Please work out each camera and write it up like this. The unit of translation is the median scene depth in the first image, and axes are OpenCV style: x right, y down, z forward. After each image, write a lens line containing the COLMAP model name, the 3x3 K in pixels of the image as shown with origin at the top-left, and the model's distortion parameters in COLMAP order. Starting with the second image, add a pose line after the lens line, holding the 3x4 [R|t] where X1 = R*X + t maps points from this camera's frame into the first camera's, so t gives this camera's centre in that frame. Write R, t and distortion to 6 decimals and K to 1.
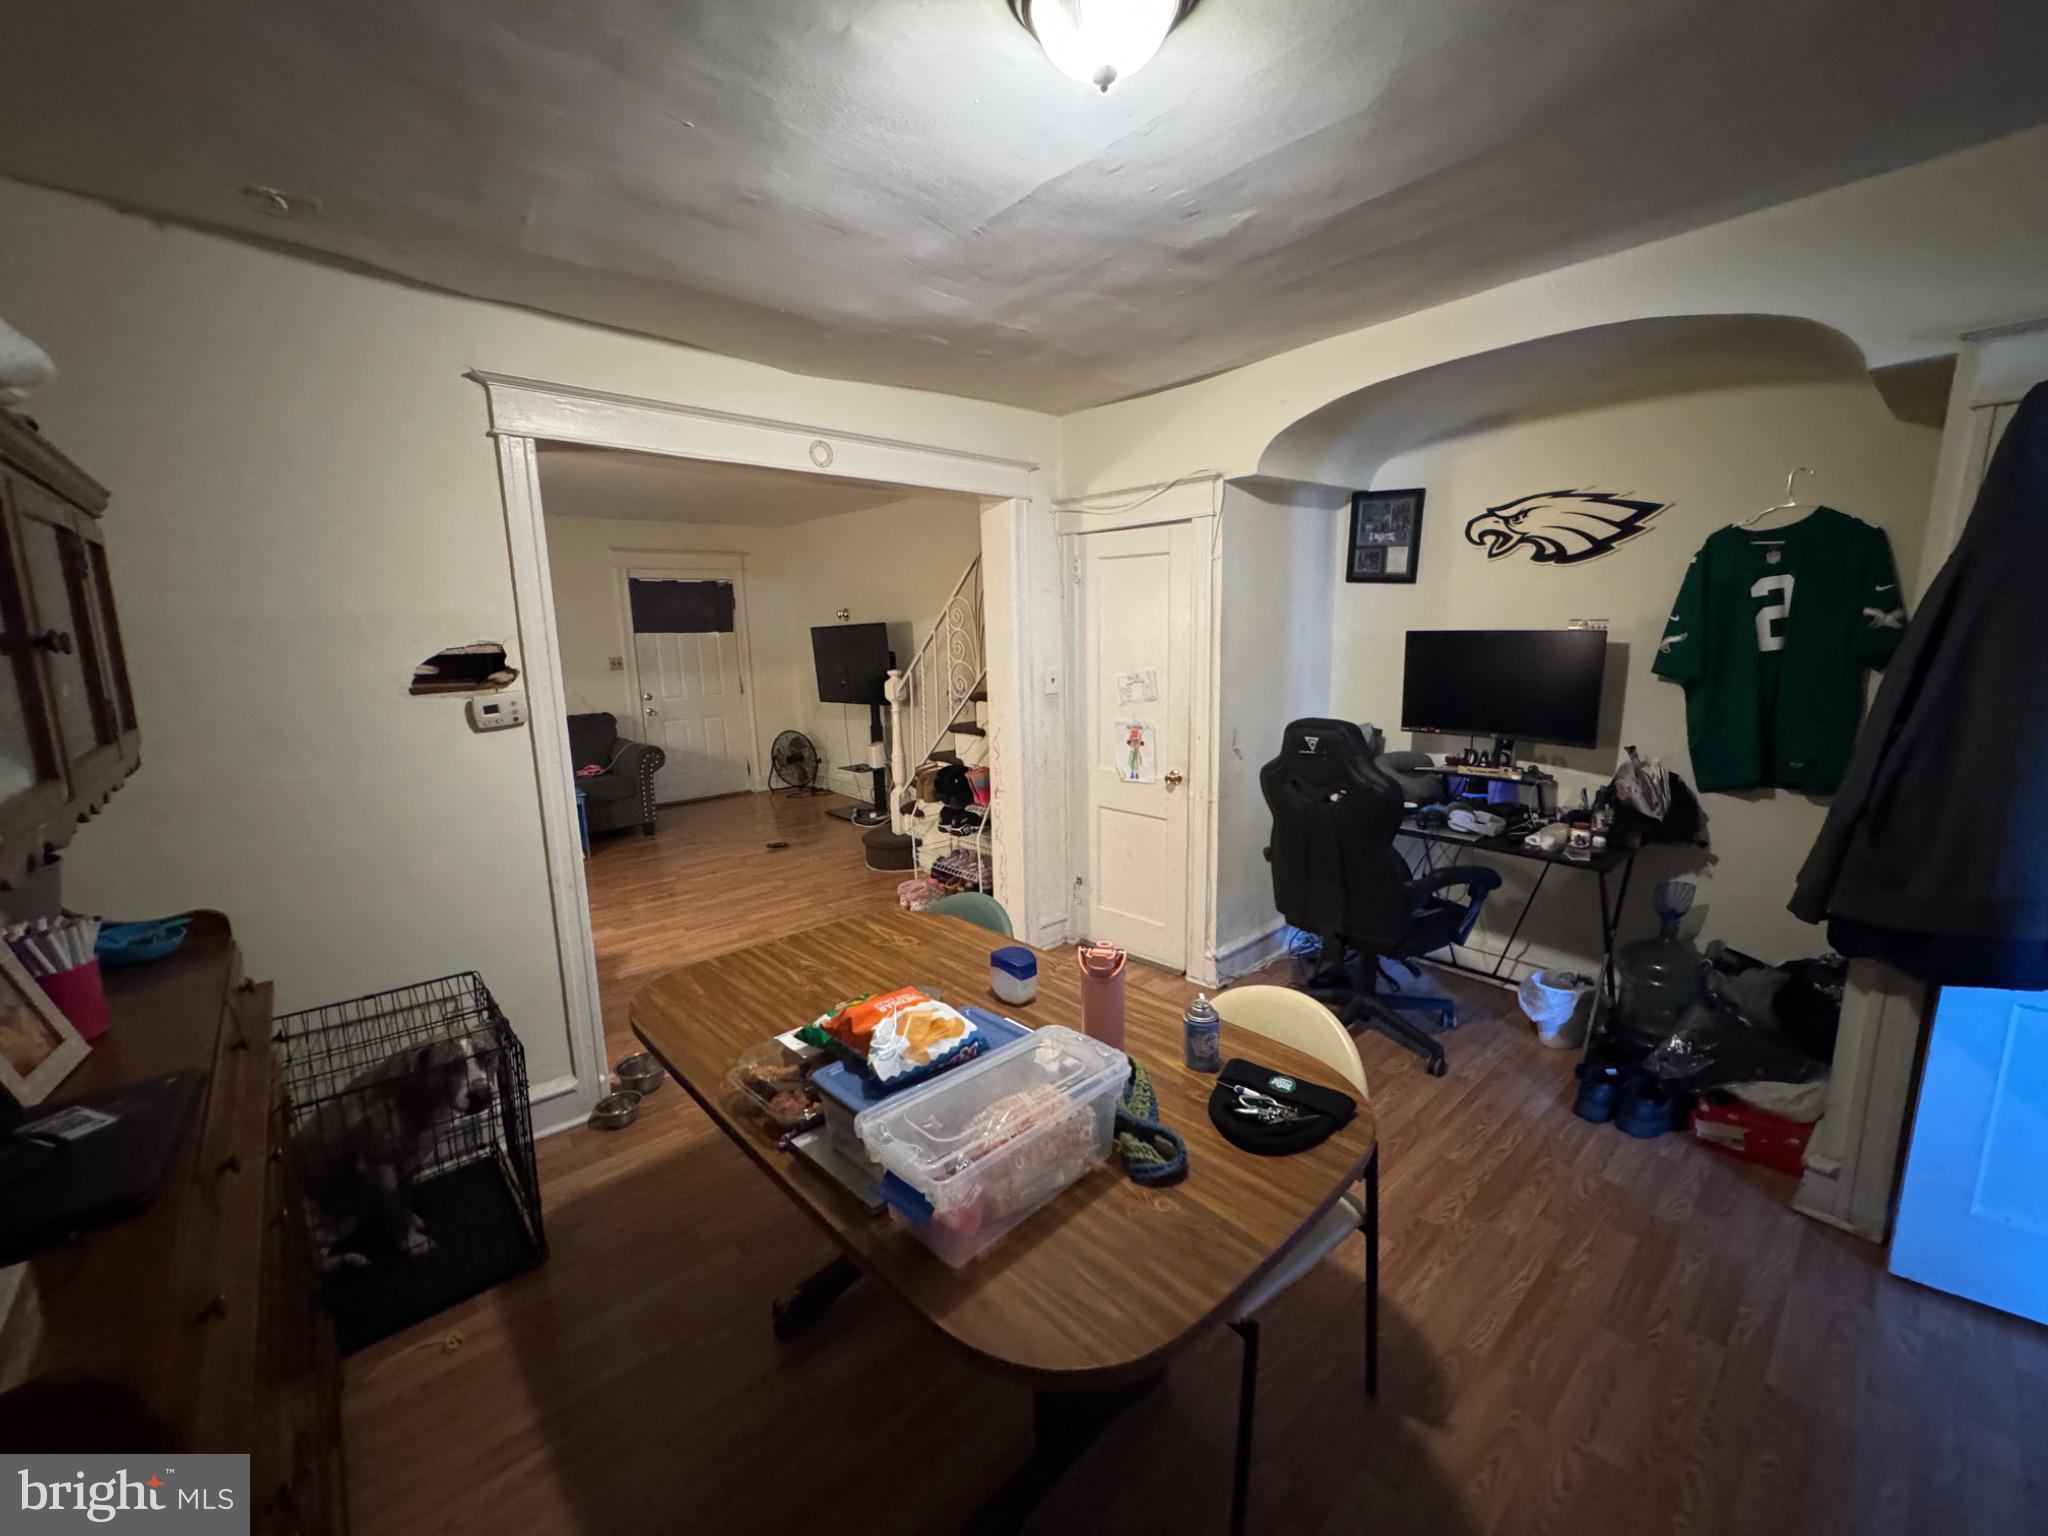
lens RADIAL K [[821.1, 0, 1022.5], [0, 821.1, 764.6], [0, 0, 1]] dist [-0.001571, 0.000248]
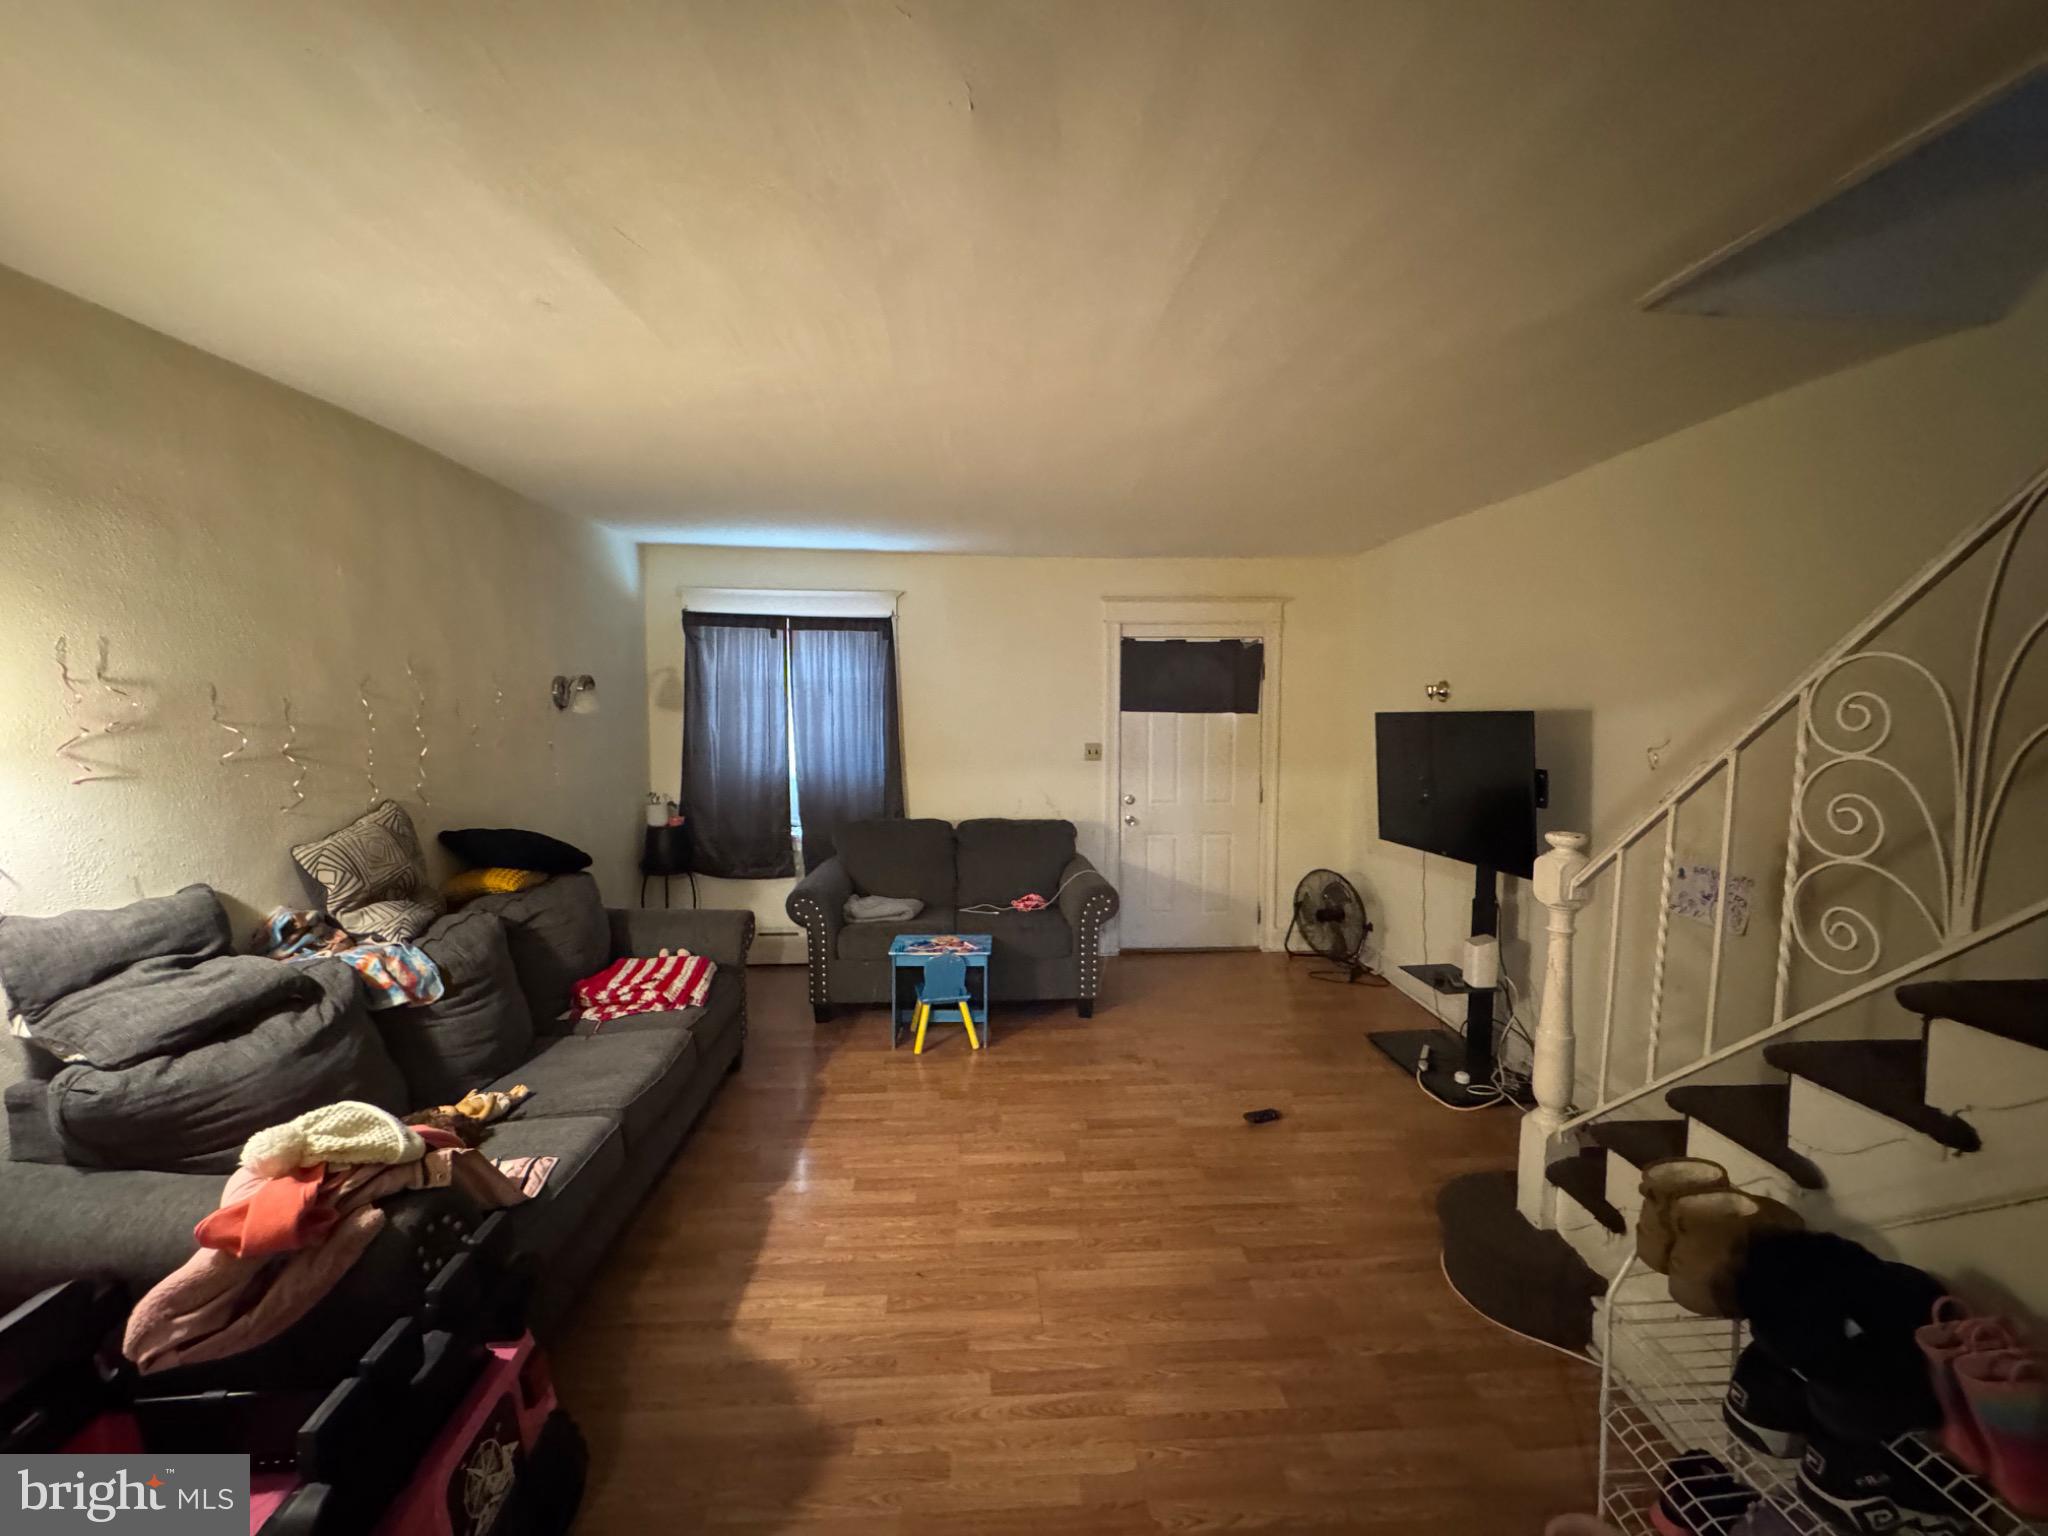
lens RADIAL K [[821.1, 0, 1027.3], [0, 821.1, 764.0], [0, 0, 1]] dist [-0.001571, 0.000248]
pose [[0.786336, 0.069797, -0.613843, -0.099708], [-0.120496, 0.991843, -0.041580, -0.083927], [0.605934, 0.106661, 0.788332, 0.432283]]
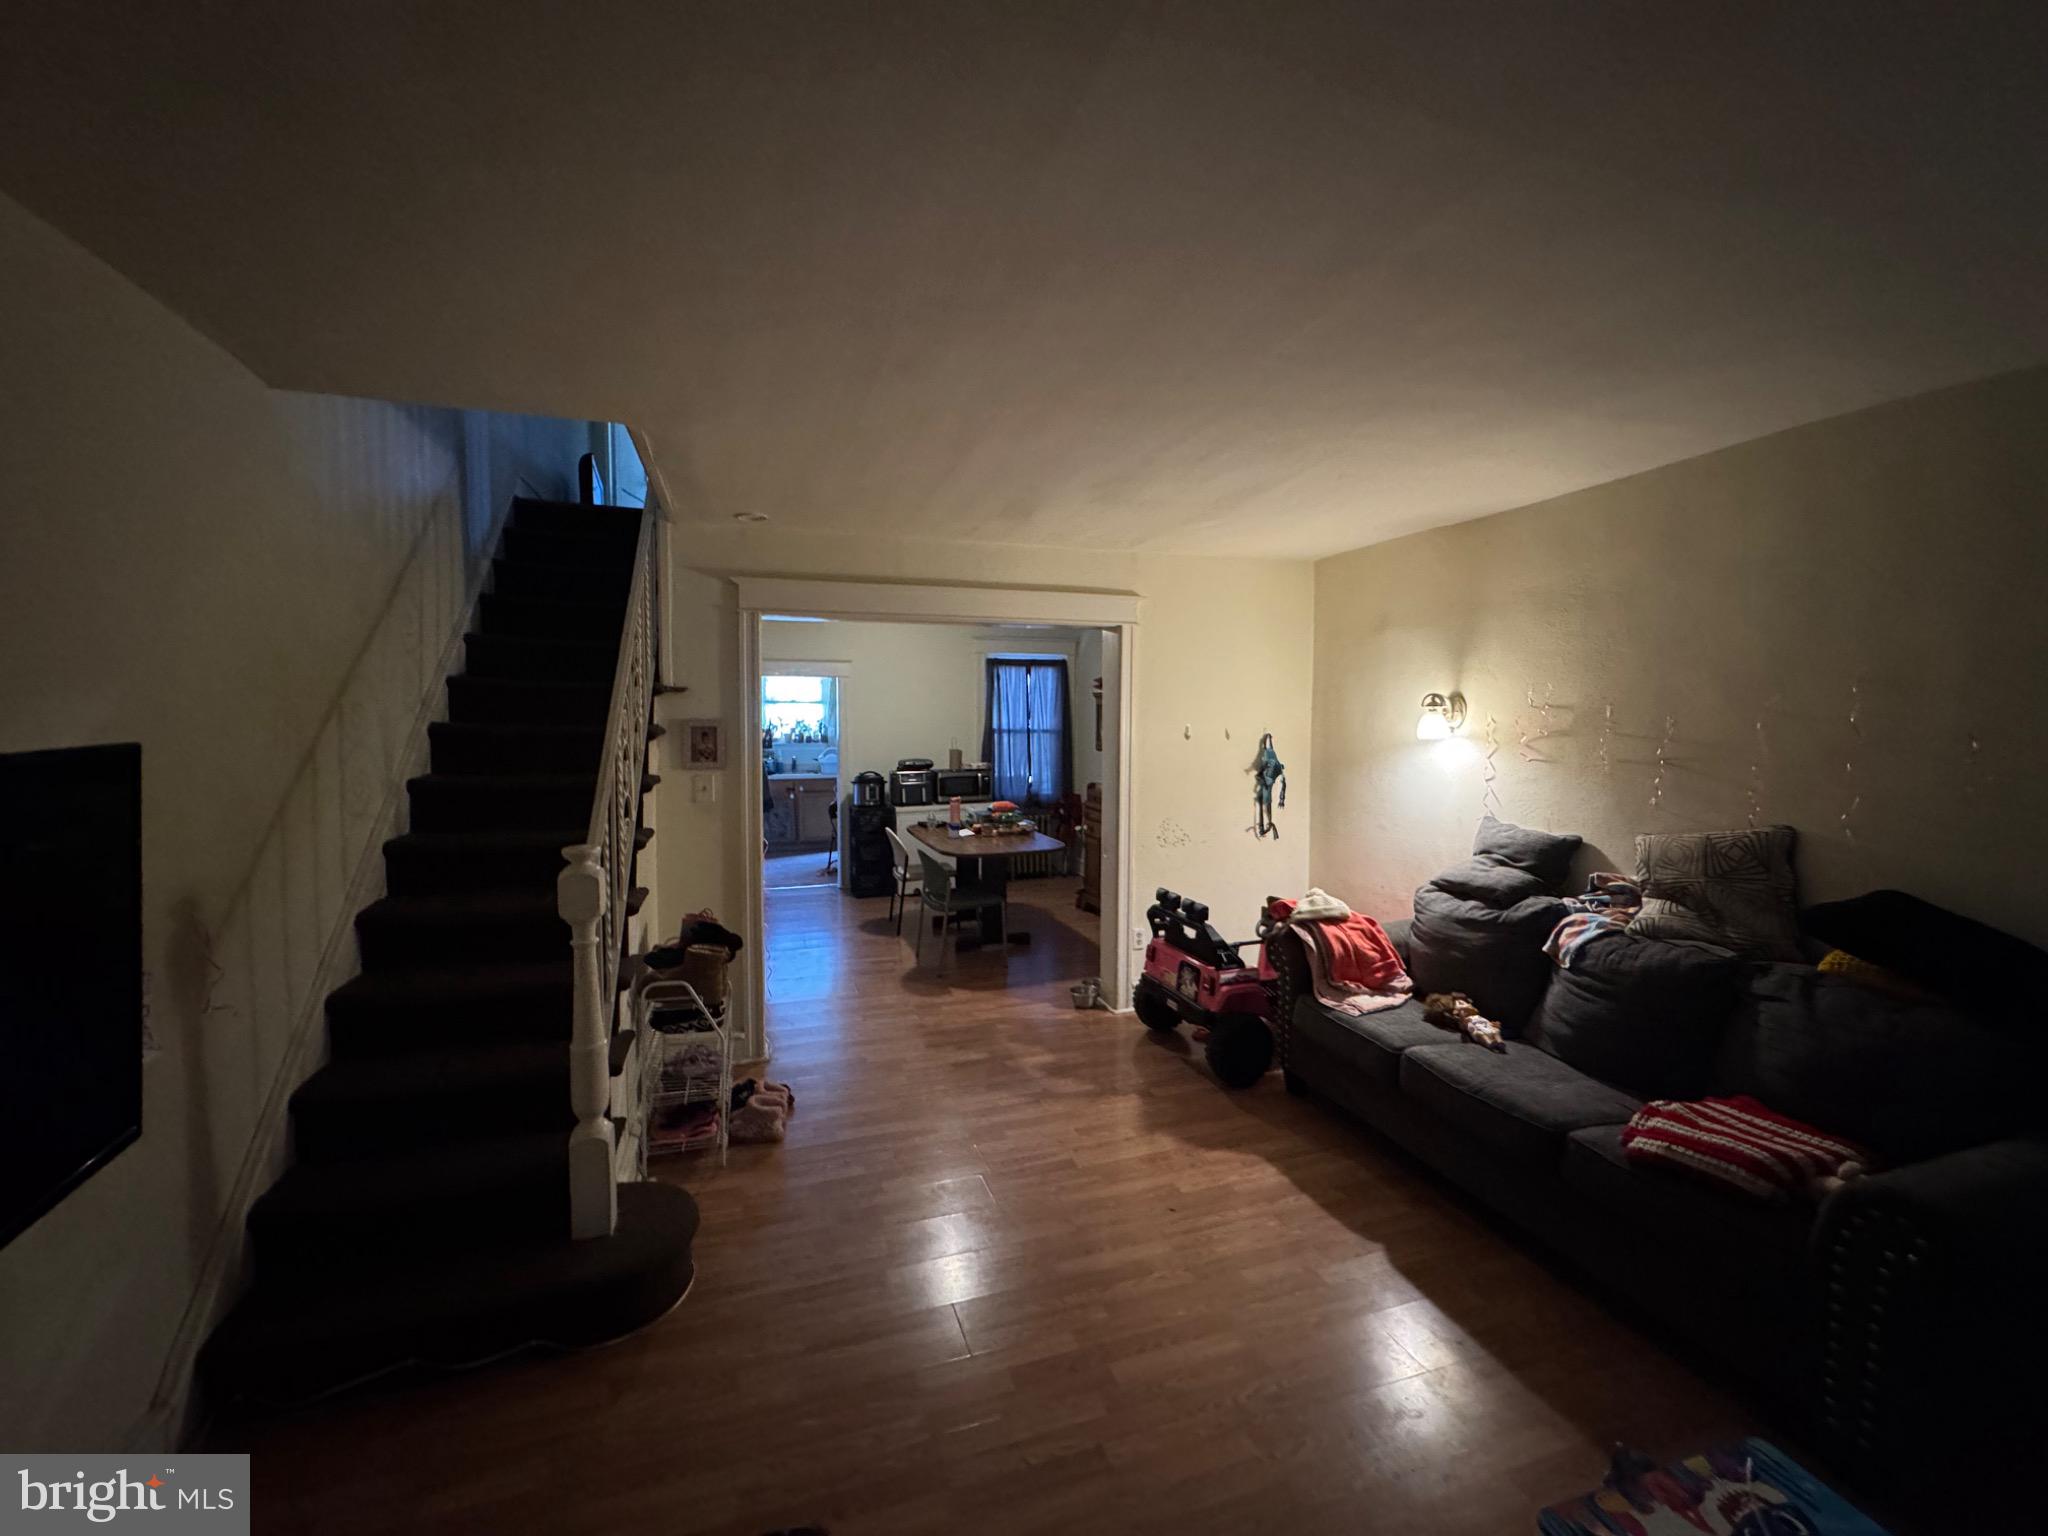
lens RADIAL K [[821.1, 0, 1020.6], [0, 821.1, 760.7], [0, 0, 1]] dist [-0.001571, 0.000248]
pose [[-0.918798, -0.002668, 0.394718, -0.449659], [0.084512, 0.975459, 0.203316, -0.191632], [-0.385574, 0.220165, -0.896025, 1.093813]]
